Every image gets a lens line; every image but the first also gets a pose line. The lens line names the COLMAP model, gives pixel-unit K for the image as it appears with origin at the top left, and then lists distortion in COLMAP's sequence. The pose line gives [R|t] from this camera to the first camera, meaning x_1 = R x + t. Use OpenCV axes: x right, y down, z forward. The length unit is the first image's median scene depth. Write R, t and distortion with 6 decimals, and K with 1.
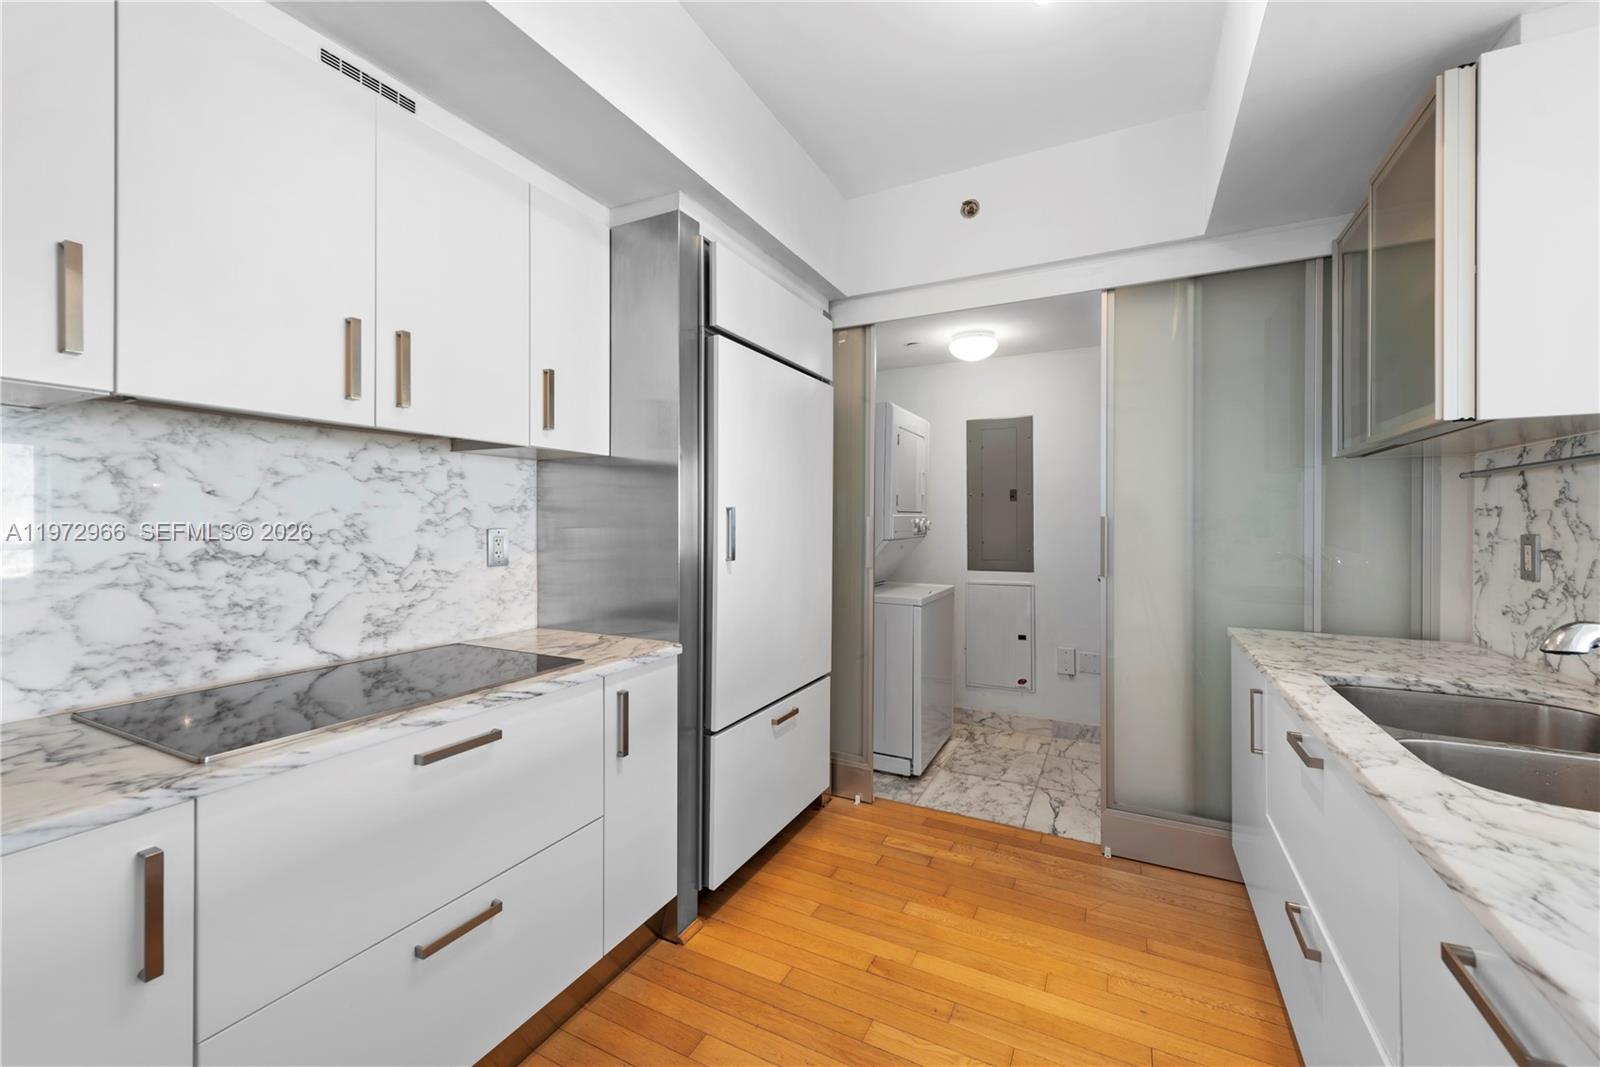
lens RADIAL K [[632.2, 0, 807.3], [0, 632.2, 524.3], [0, 0, 1]] dist [0.014799, -0.005099]
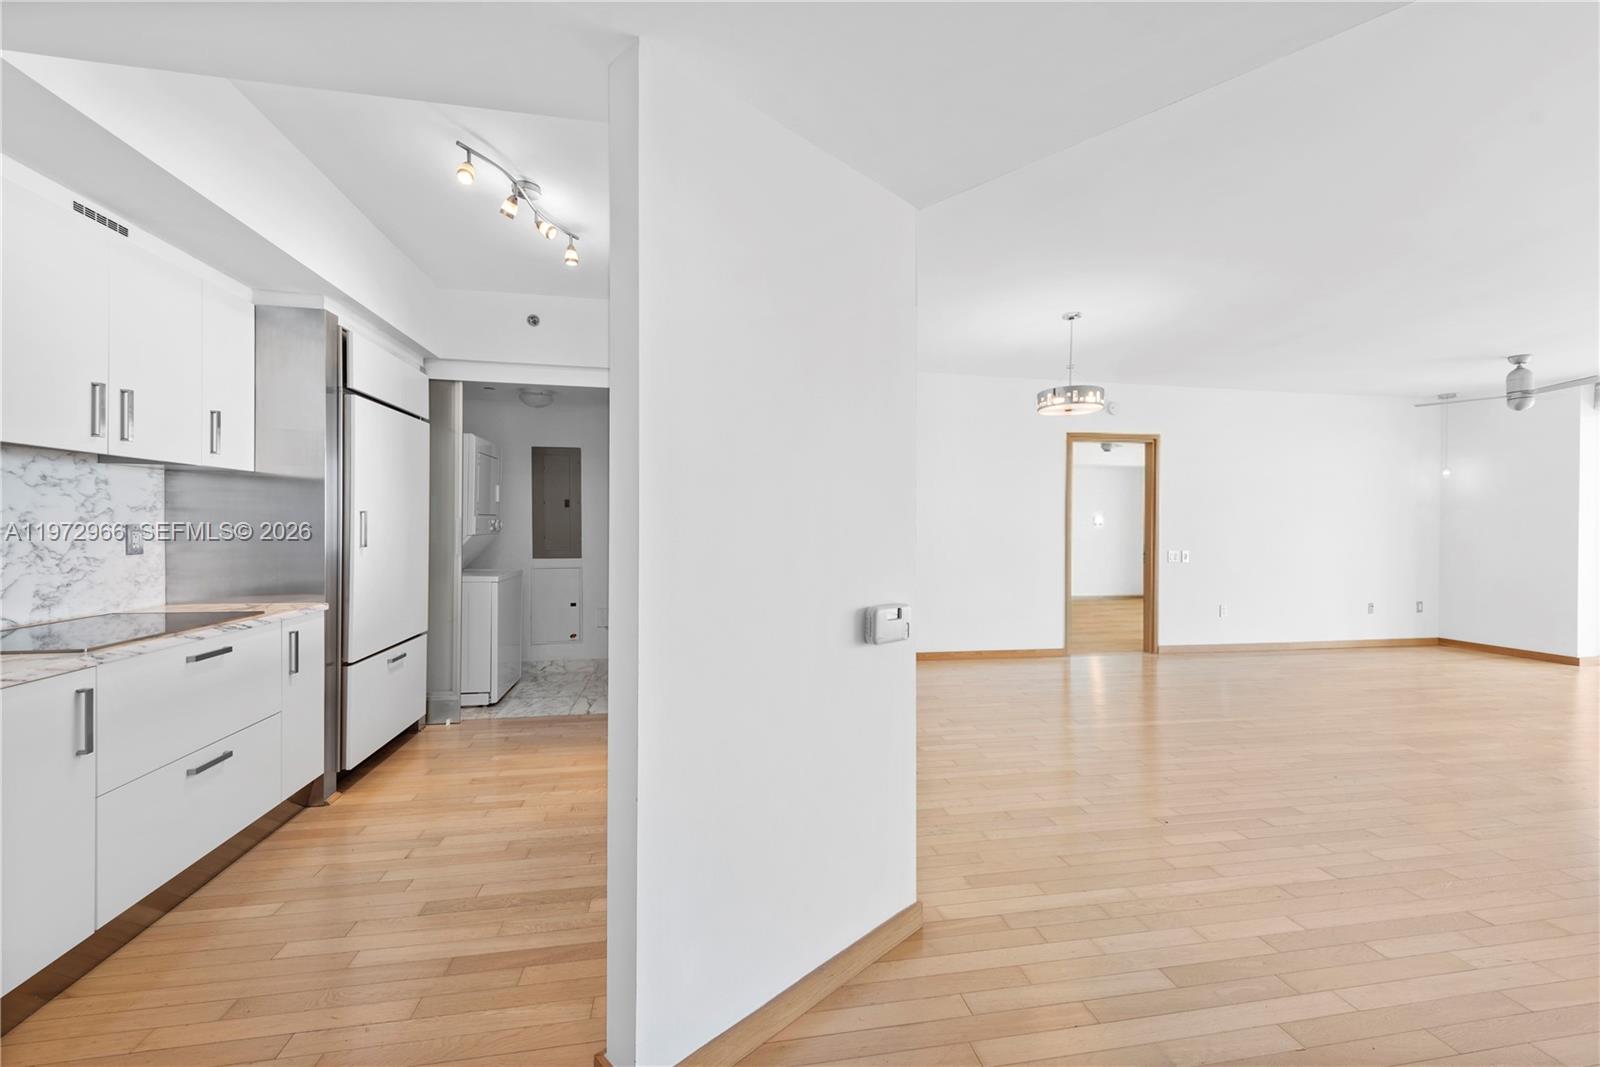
lens RADIAL K [[610.3, 0, 794.7], [0, 610.3, 531.8], [0, 0, 1]] dist [-0.000593, -0.000077]
pose [[0.794362, -0.002195, 0.607440, -0.189577], [-0.003820, 0.999956, 0.008609, 0.005873], [-0.607432, -0.009159, 0.794319, -0.762226]]
